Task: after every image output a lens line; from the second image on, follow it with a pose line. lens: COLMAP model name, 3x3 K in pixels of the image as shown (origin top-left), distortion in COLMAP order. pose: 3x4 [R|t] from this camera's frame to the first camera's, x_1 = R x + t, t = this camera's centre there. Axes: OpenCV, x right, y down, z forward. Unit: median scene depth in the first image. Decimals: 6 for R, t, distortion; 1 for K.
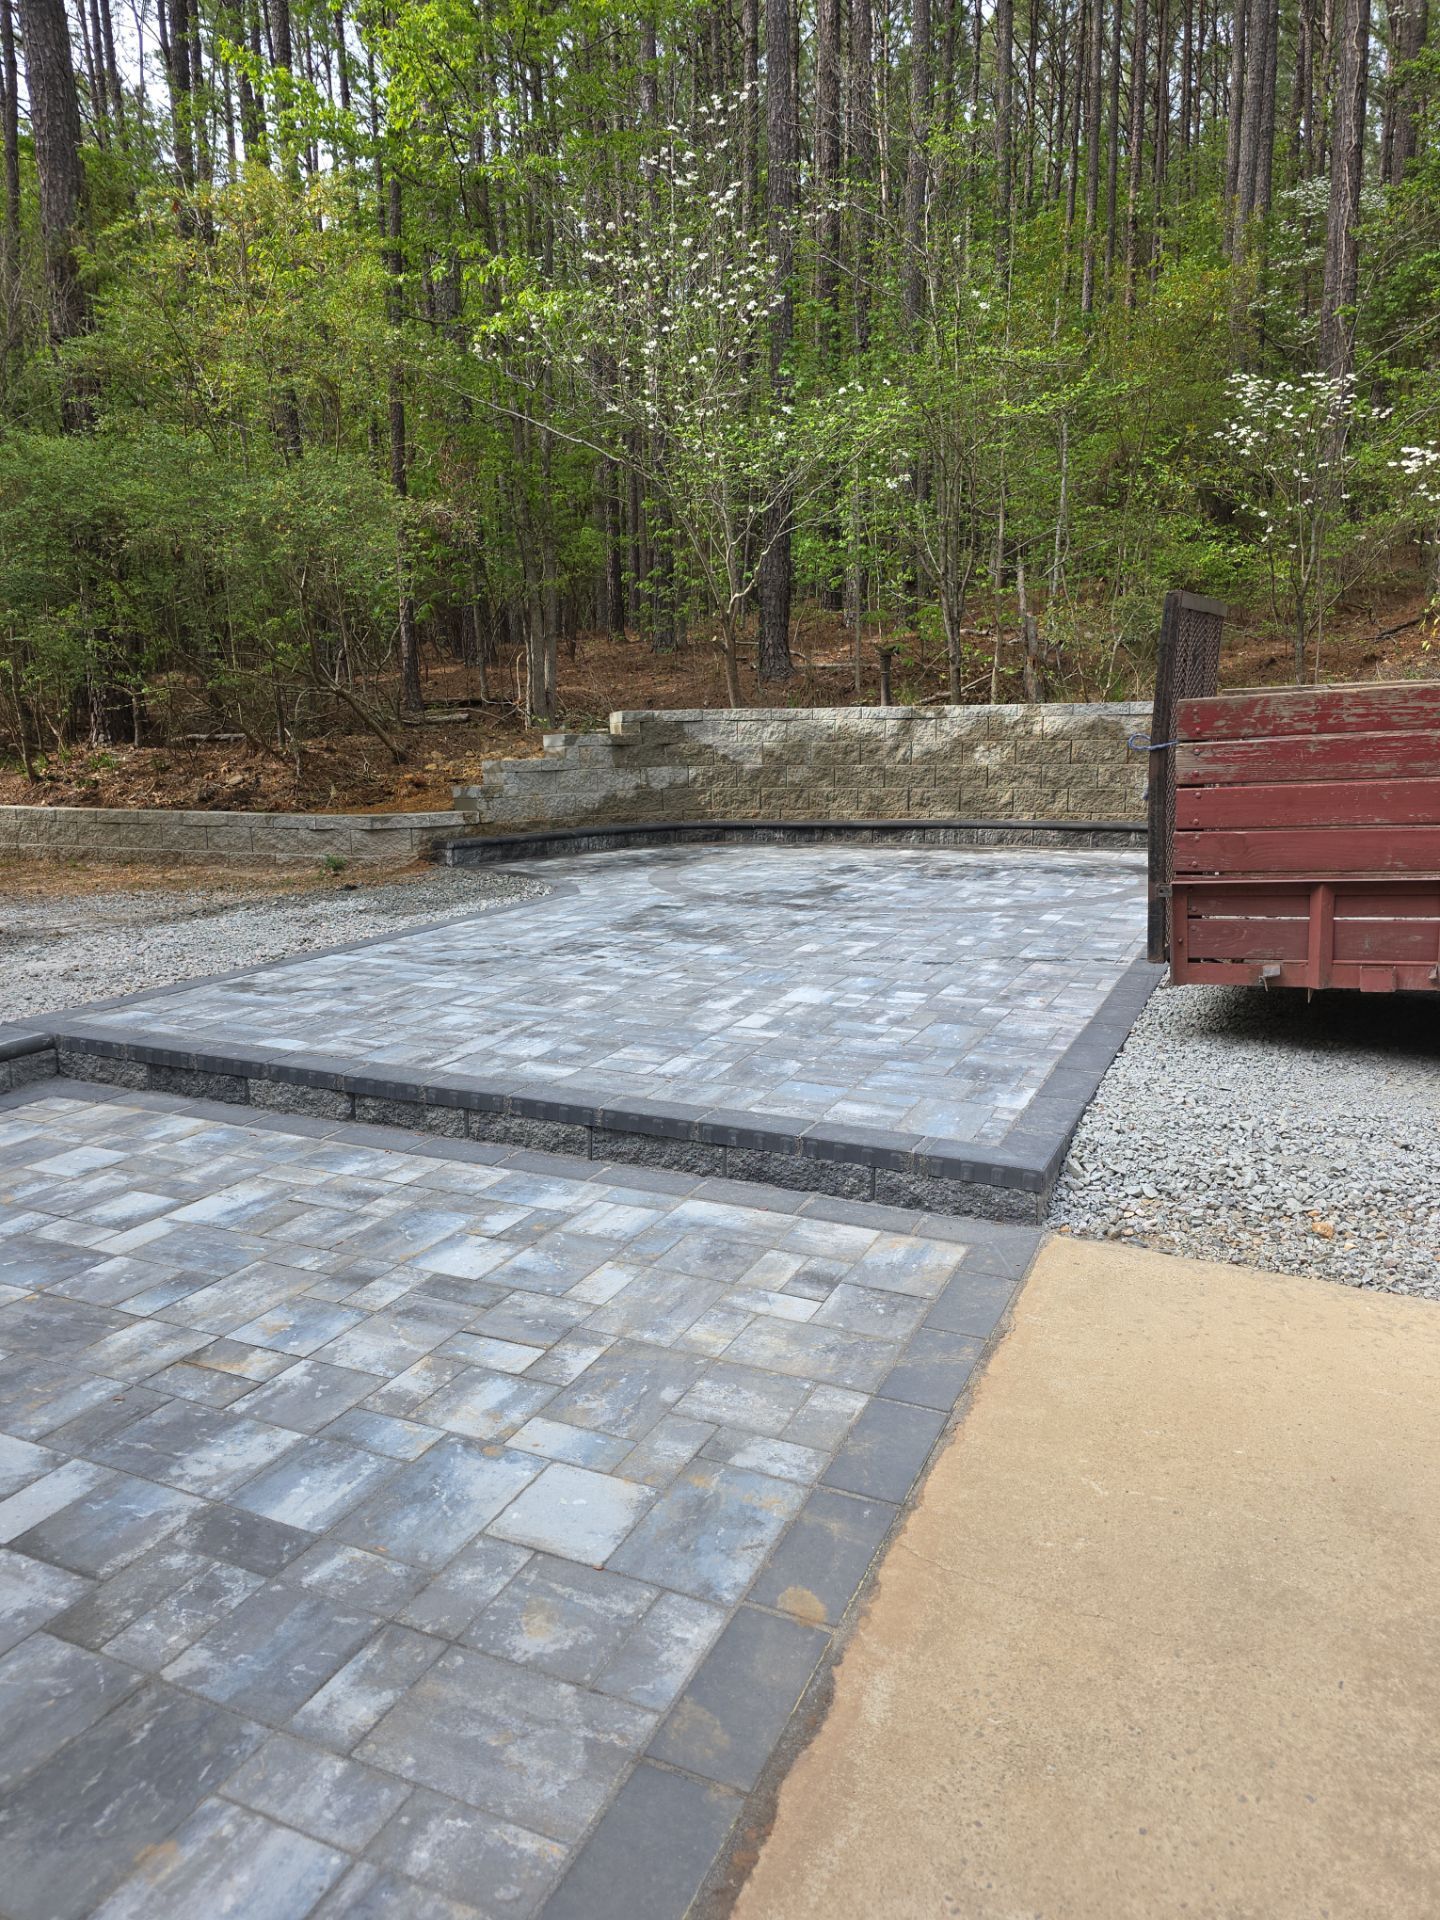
lens RADIAL K [[1279.9, 0, 725.4], [0, 1279.9, 981.5], [0, 0, 1]] dist [0.095284, -0.130215]
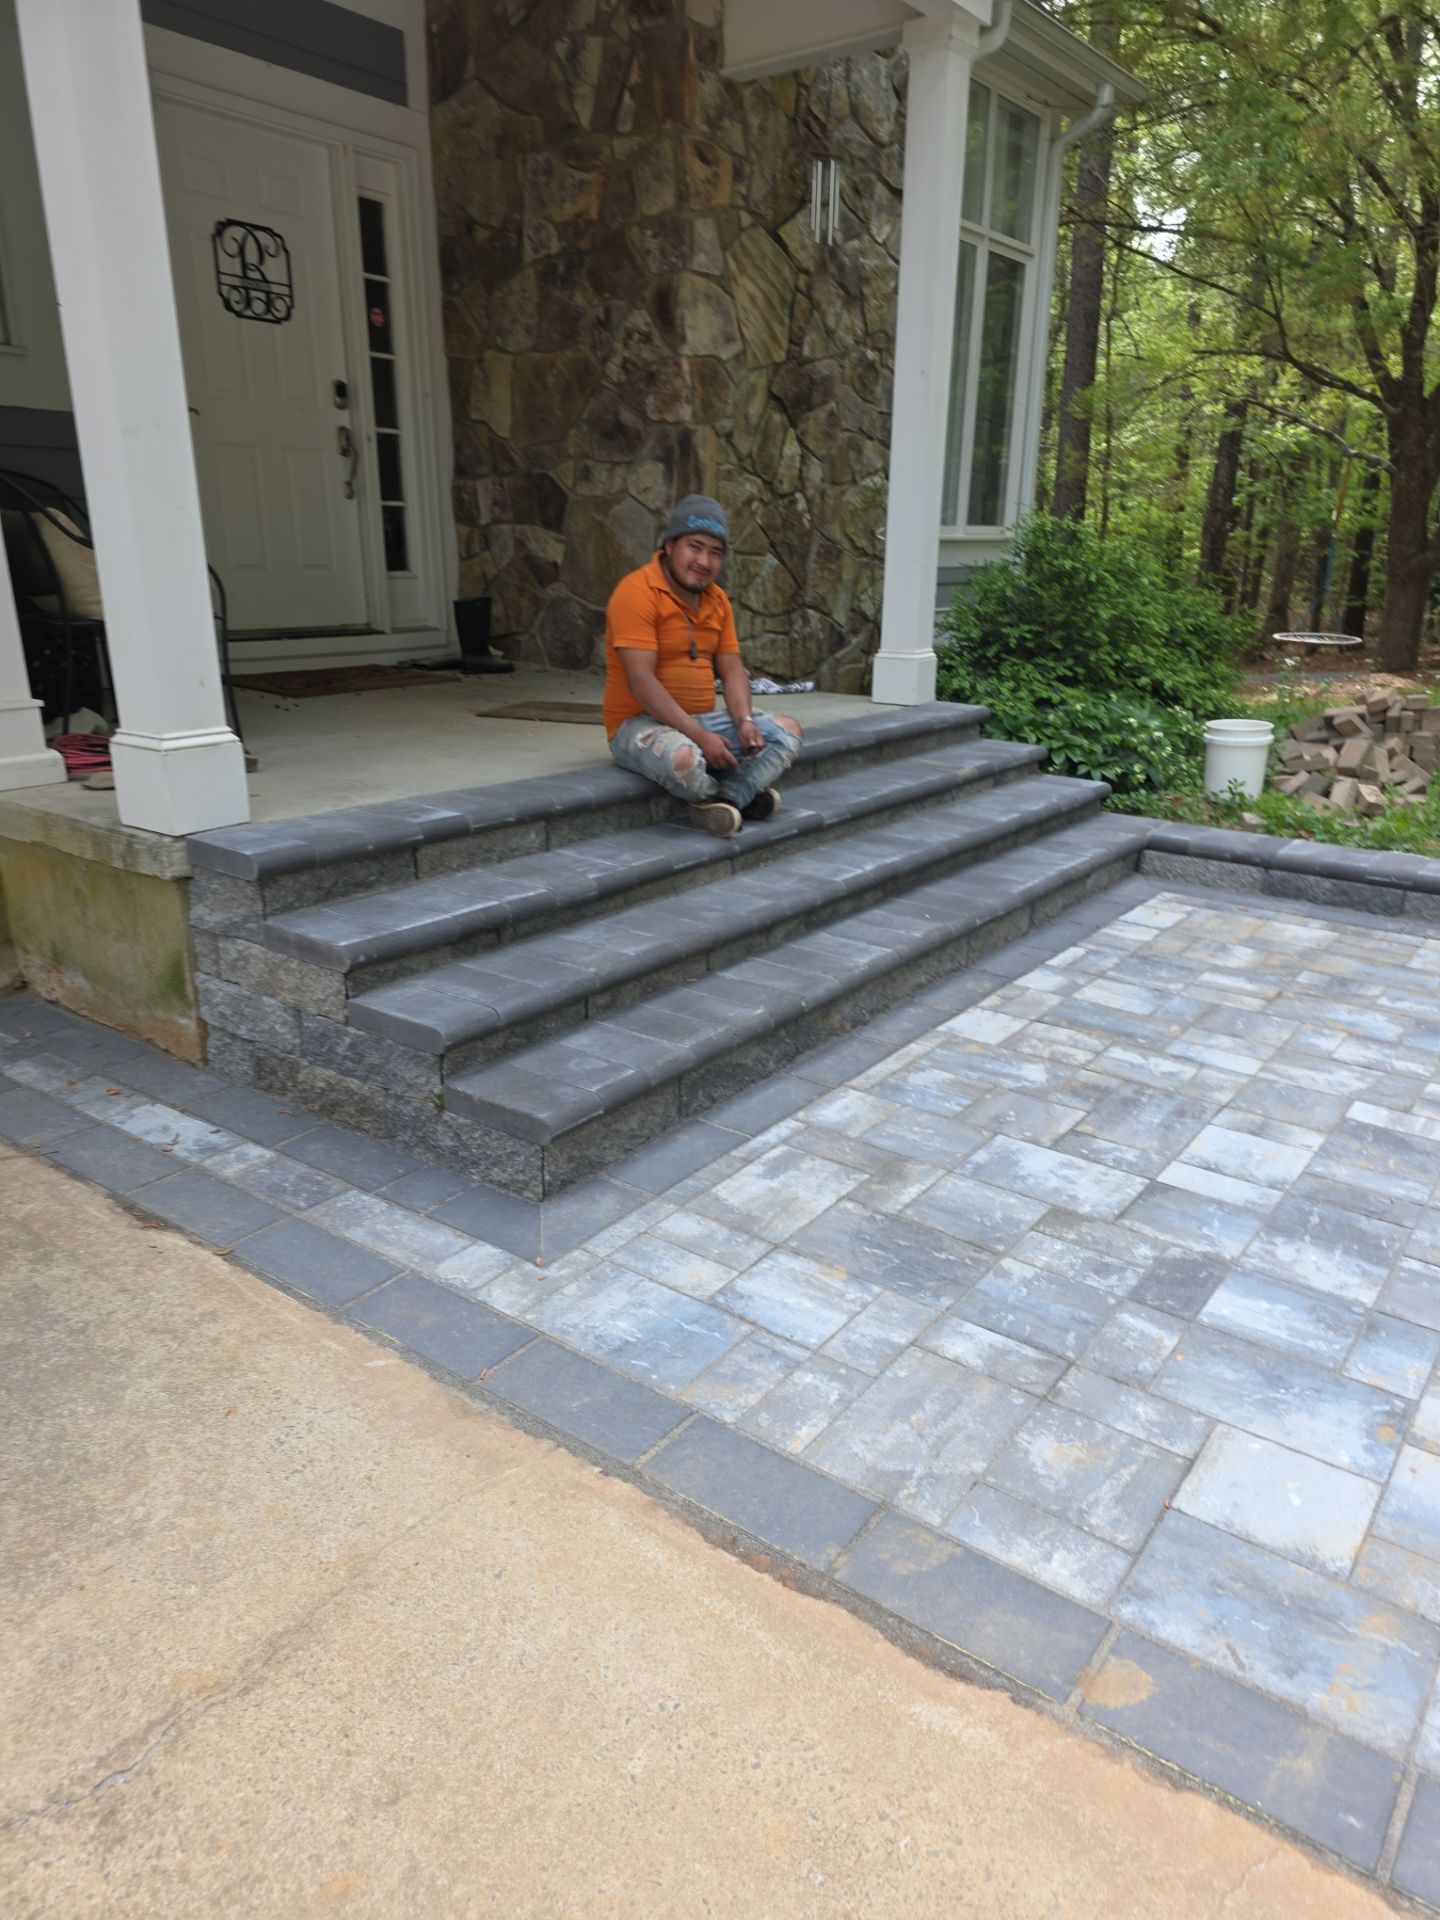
lens RADIAL K [[1307.5, 0, 733.0], [0, 1307.5, 973.3], [0, 0, 1]] dist [0.073095, -0.069383]
pose [[-0.208459, 0.316866, -0.925279, 0.165818], [-0.207161, 0.910291, 0.358405, -0.031333], [0.955840, 0.266395, -0.124116, 0.183466]]
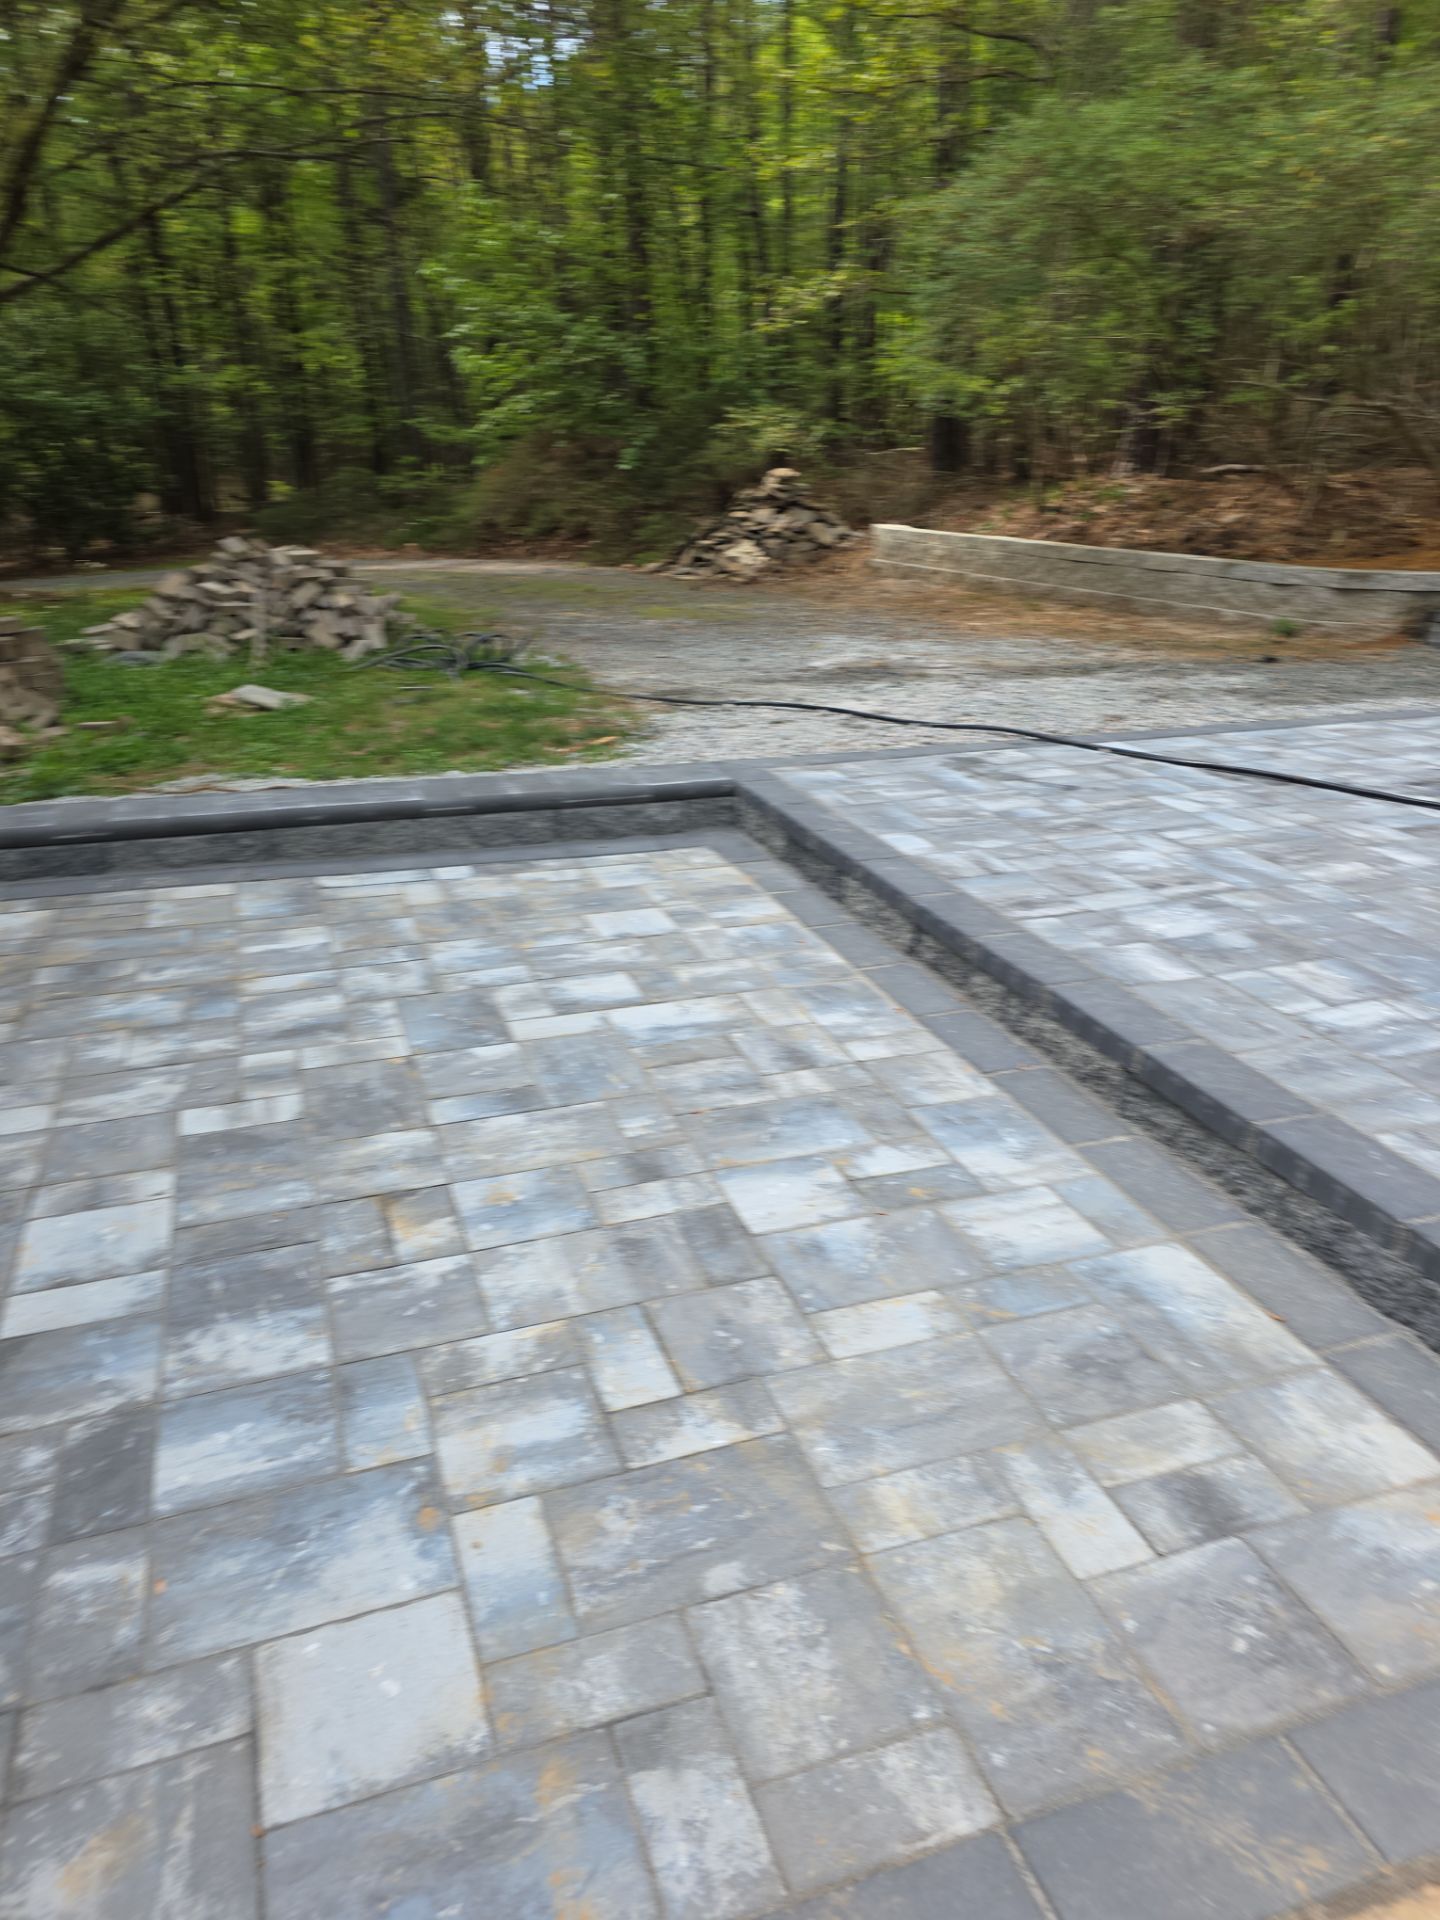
lens RADIAL K [[1360.6, 0, 738.9], [0, 1360.6, 868.9], [0, 0, 1]] dist [0.119728, -0.097885]
pose [[0.697652, 0.223276, -0.680757, 0.101007], [-0.159027, 0.974755, 0.156728, -0.030697], [0.698565, -0.001083, 0.715546, 0.170397]]
